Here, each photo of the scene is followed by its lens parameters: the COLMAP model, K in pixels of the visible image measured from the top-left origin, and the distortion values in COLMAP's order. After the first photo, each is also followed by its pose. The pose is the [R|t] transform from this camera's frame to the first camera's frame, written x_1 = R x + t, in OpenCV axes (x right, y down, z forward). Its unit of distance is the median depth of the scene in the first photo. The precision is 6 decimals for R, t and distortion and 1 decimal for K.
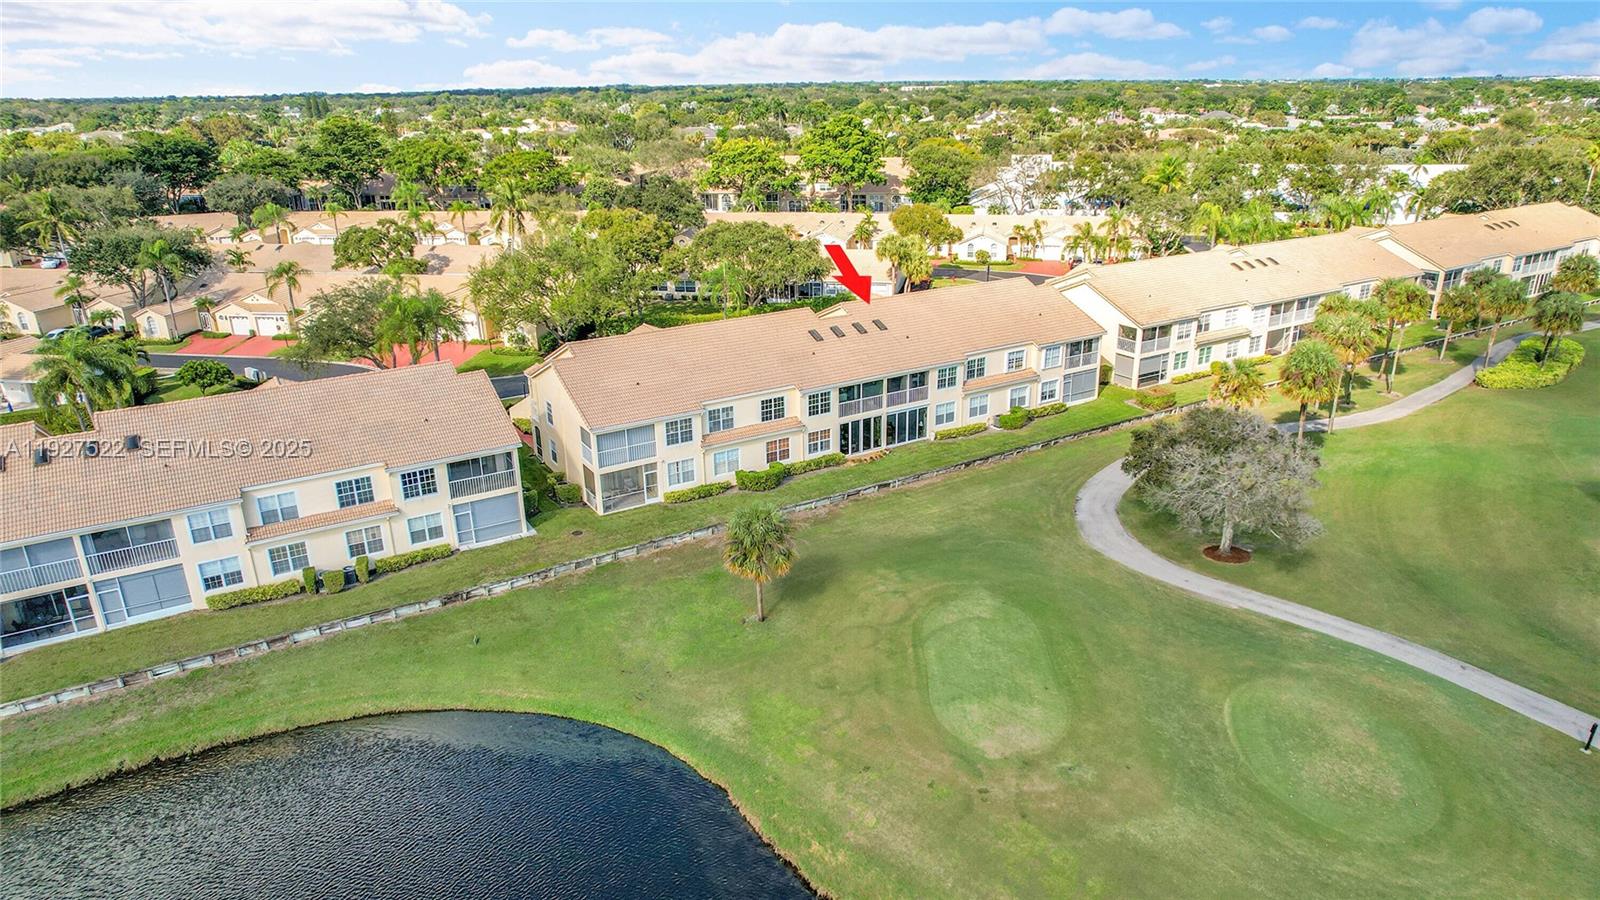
lens RADIAL K [[1021.1, 0, 805.2], [0, 1021.1, 449.5], [0, 0, 1]] dist [-0.073275, 0.066380]
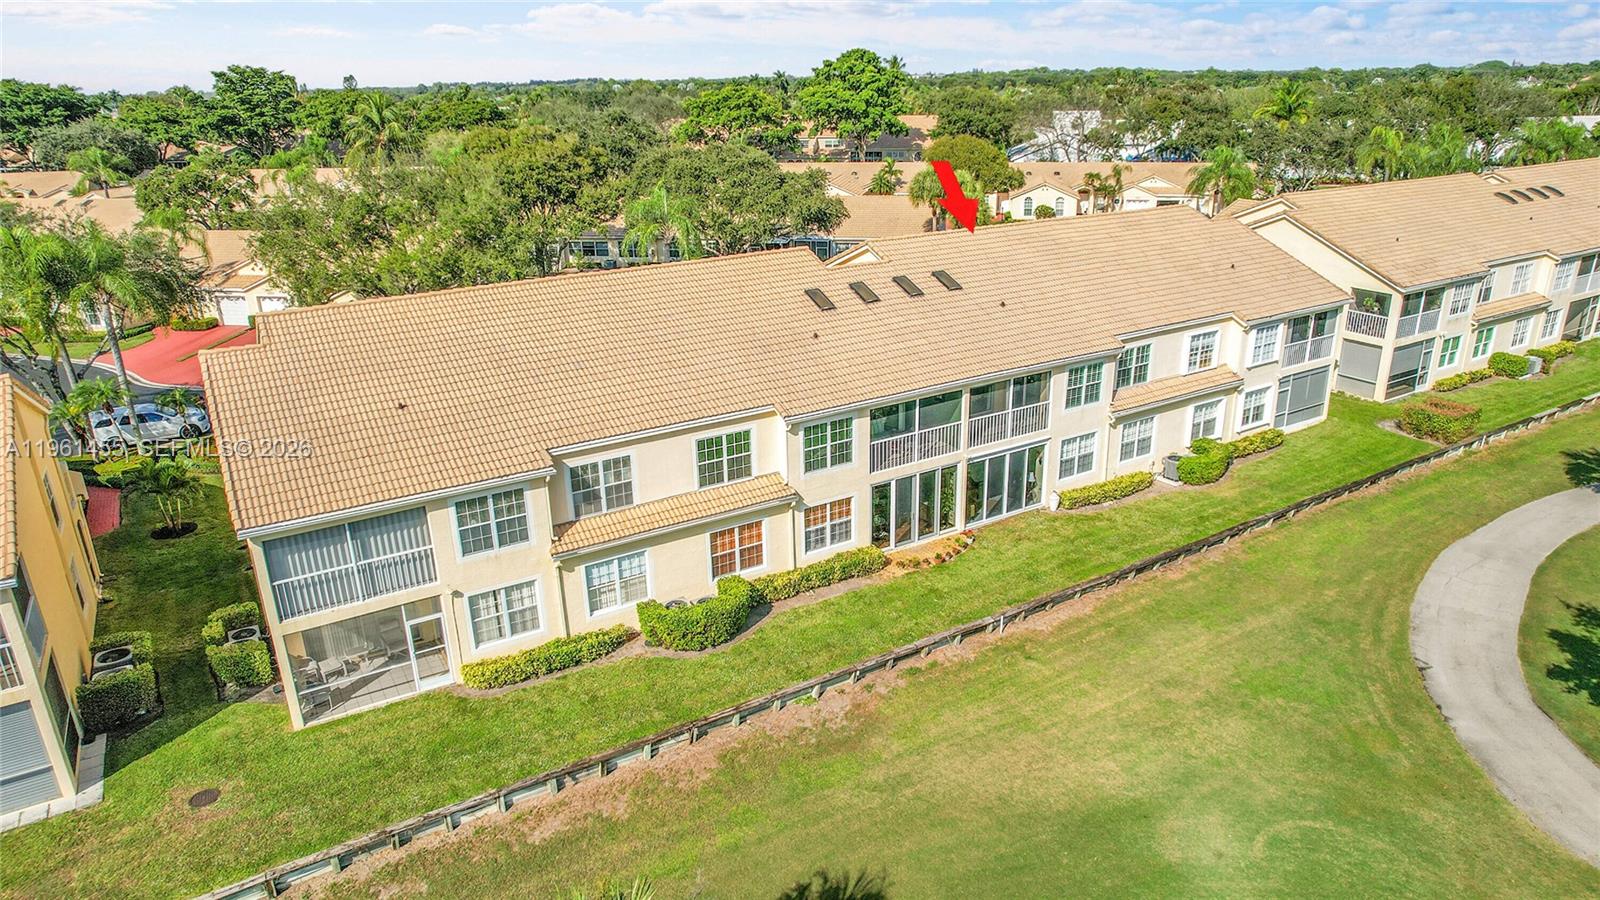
lens RADIAL K [[1021.1, 0, 805.2], [0, 1021.1, 449.5], [0, 0, 1]] dist [-0.073275, 0.066380]
pose [[0.999980, -0.003395, -0.005324, 0.005588], [0.003412, 0.999989, 0.003255, -0.040921], [0.005313, -0.003273, 0.999981, 0.502807]]
